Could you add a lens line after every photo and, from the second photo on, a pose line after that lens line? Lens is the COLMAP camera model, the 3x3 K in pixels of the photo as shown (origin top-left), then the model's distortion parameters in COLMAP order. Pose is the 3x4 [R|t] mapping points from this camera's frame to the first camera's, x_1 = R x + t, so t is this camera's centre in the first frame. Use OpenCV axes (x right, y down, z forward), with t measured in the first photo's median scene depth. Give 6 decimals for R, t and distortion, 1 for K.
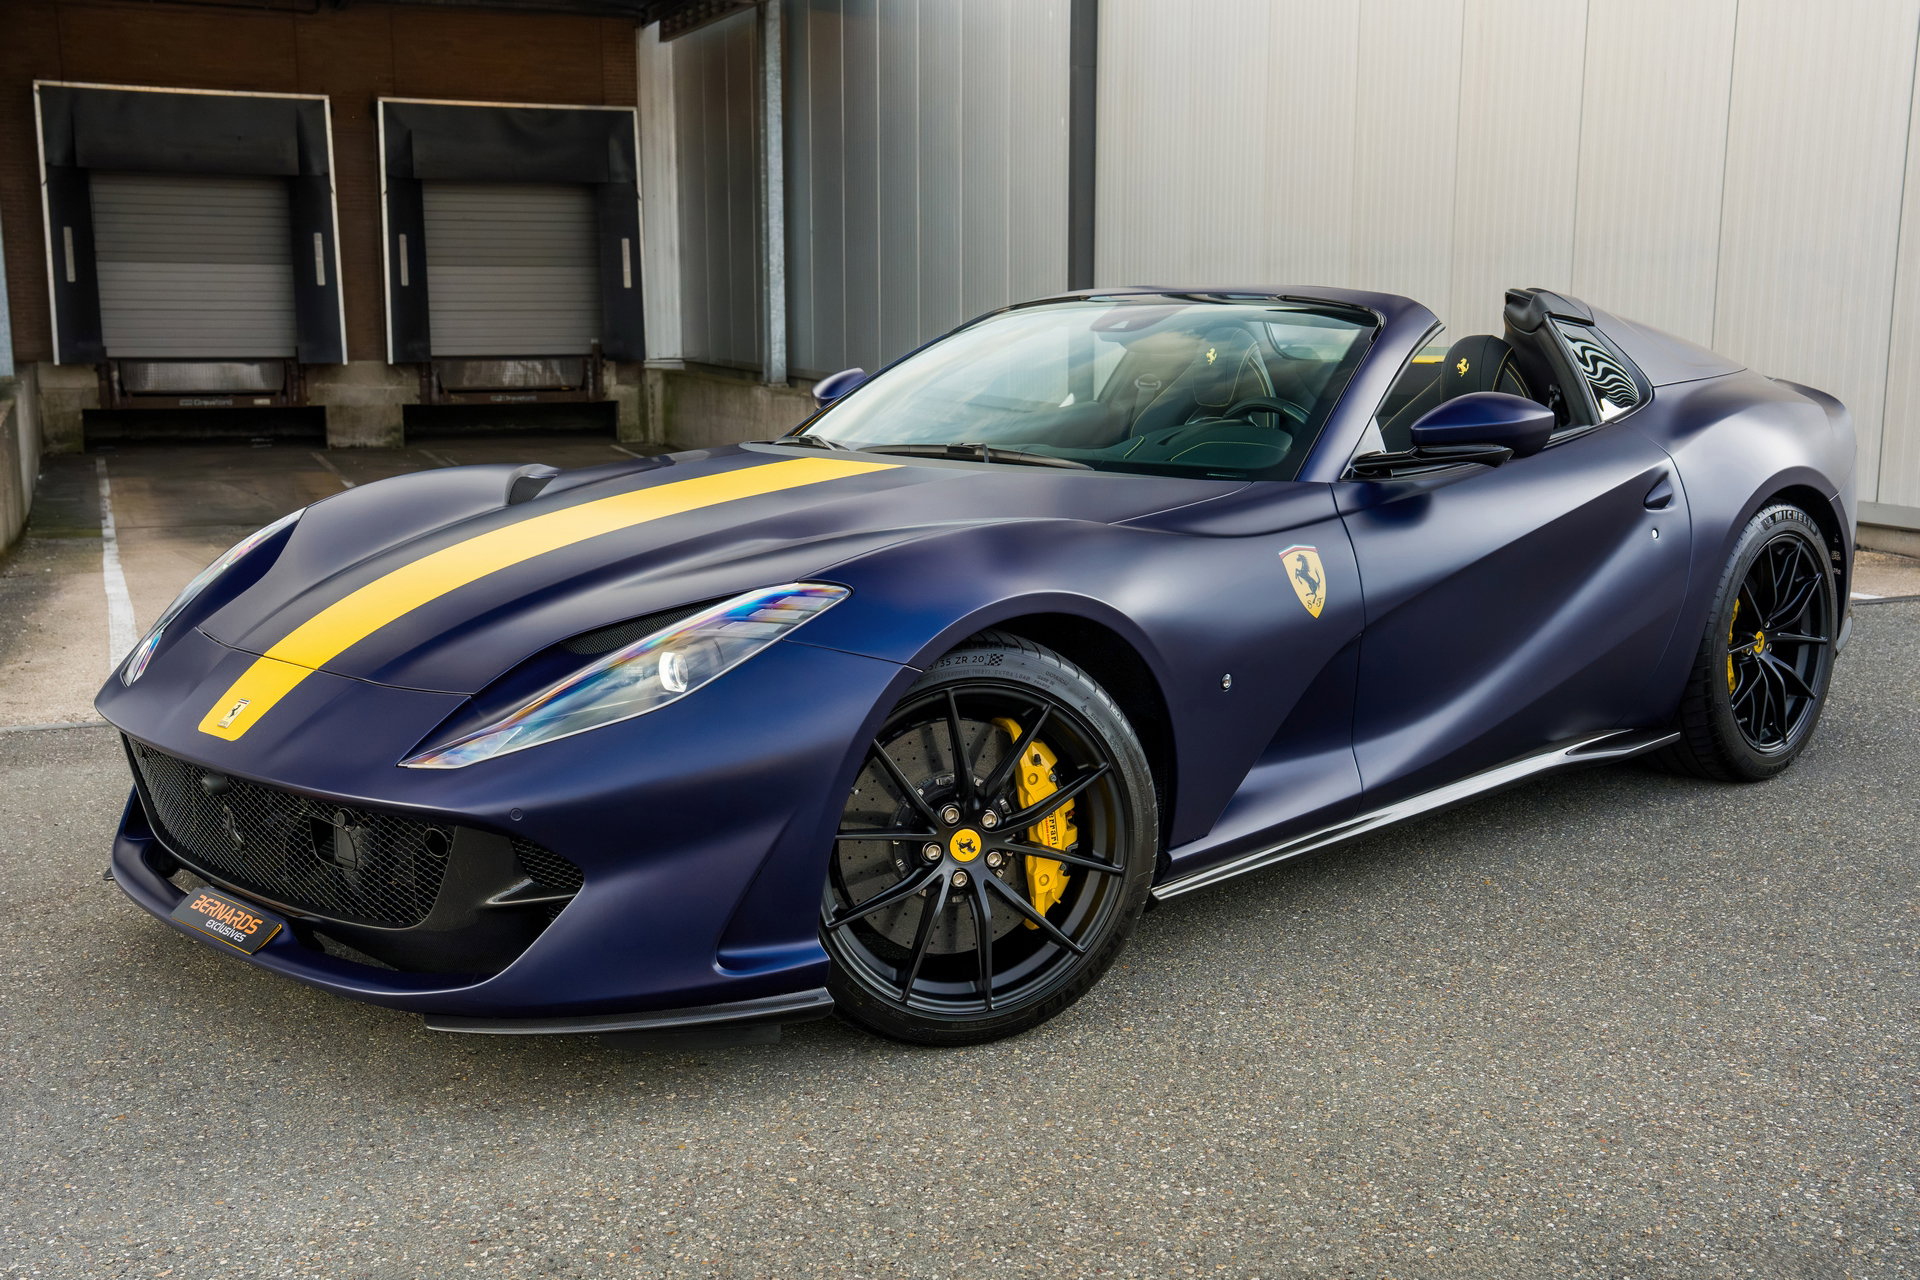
lens RADIAL K [[2214.4, 0, 960.0], [0, 2214.4, 640.0], [0, 0, 1]] dist [0.069801, 0.067904]
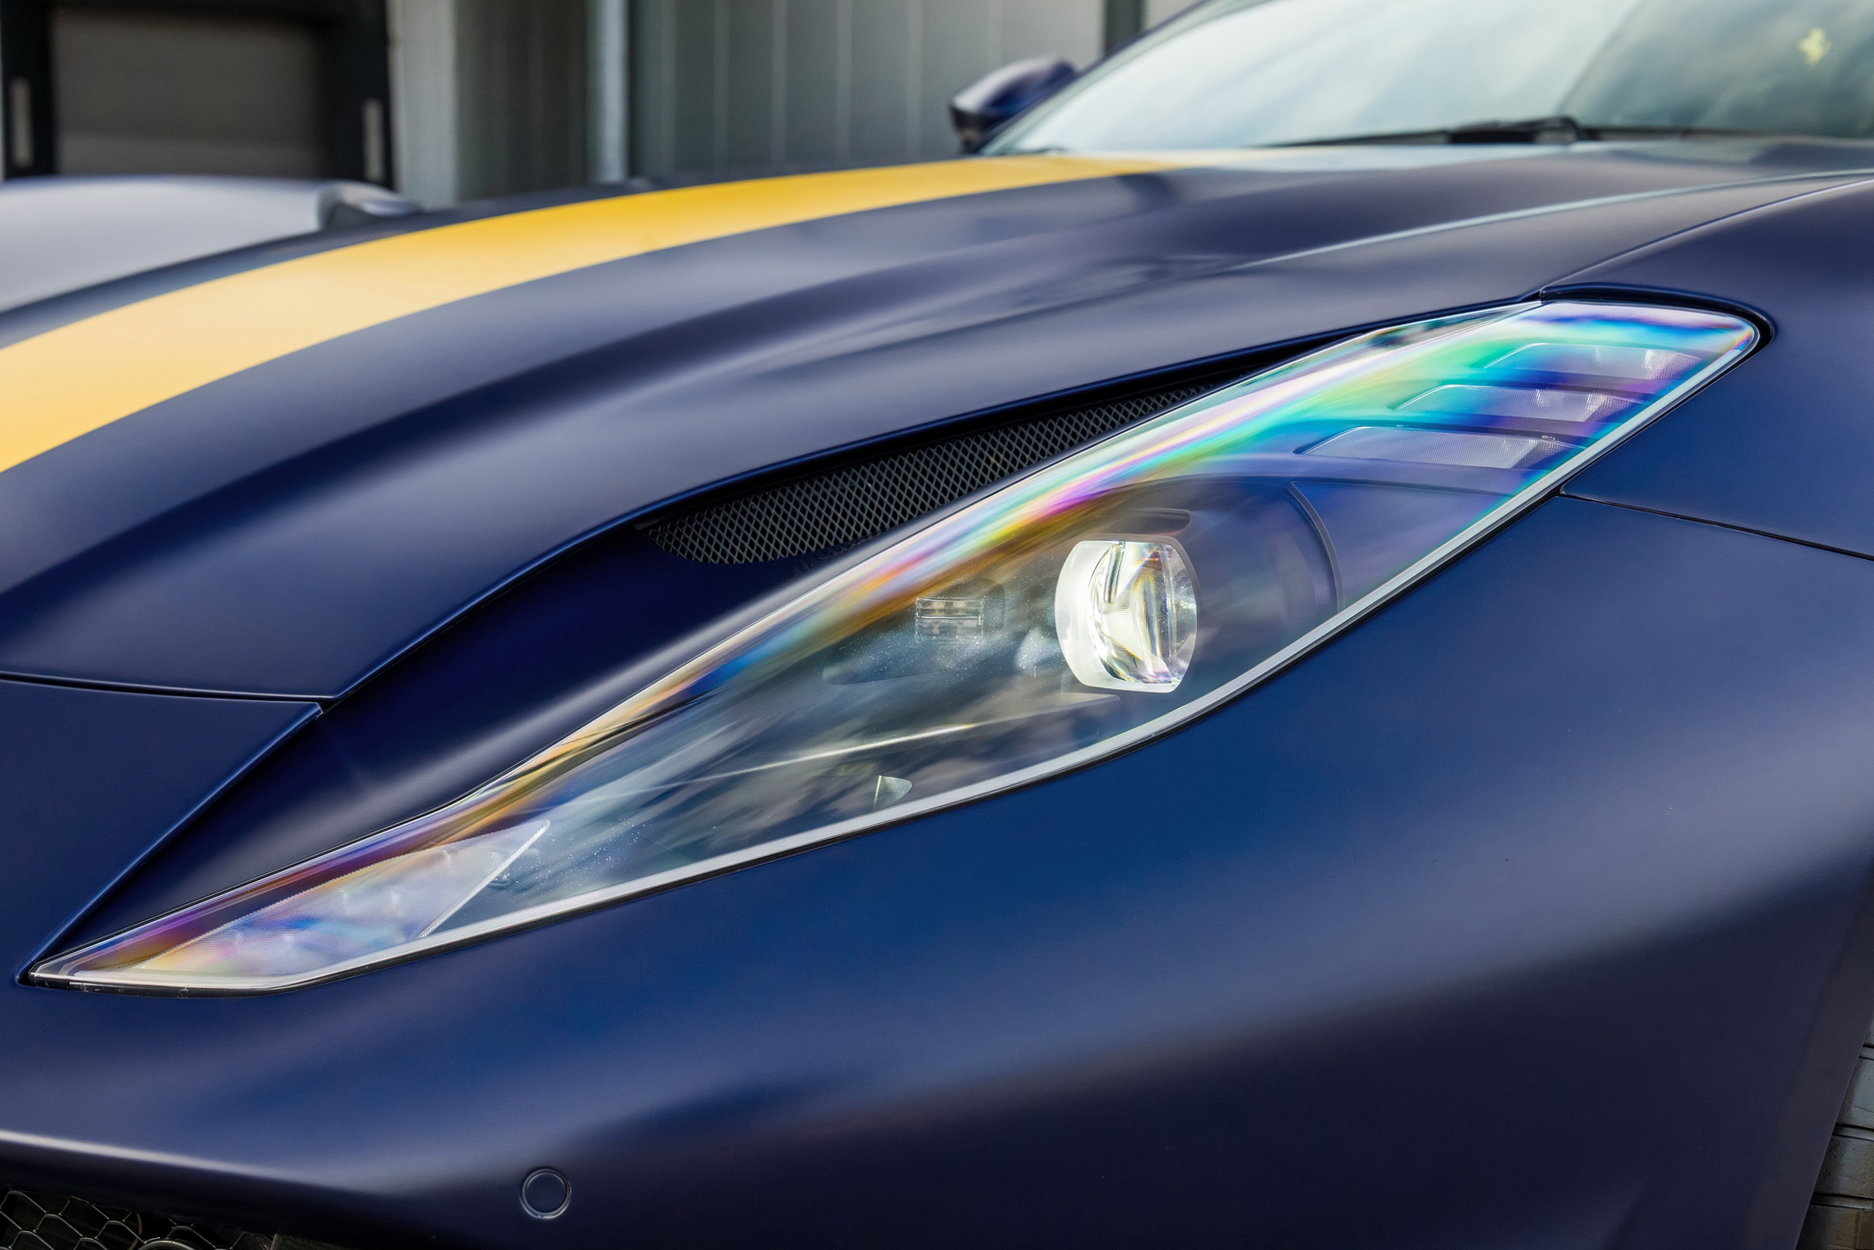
lens RADIAL K [[3072.7, 0, 937.0], [0, 3072.7, 625.0], [0, 0, 1]] dist [-0.001451, -0.010163]
pose [[0.998867, 0.009821, 0.046565, -0.165404], [-0.008158, 0.999327, -0.035772, 0.027942], [-0.046885, 0.035352, 0.998275, 0.635714]]
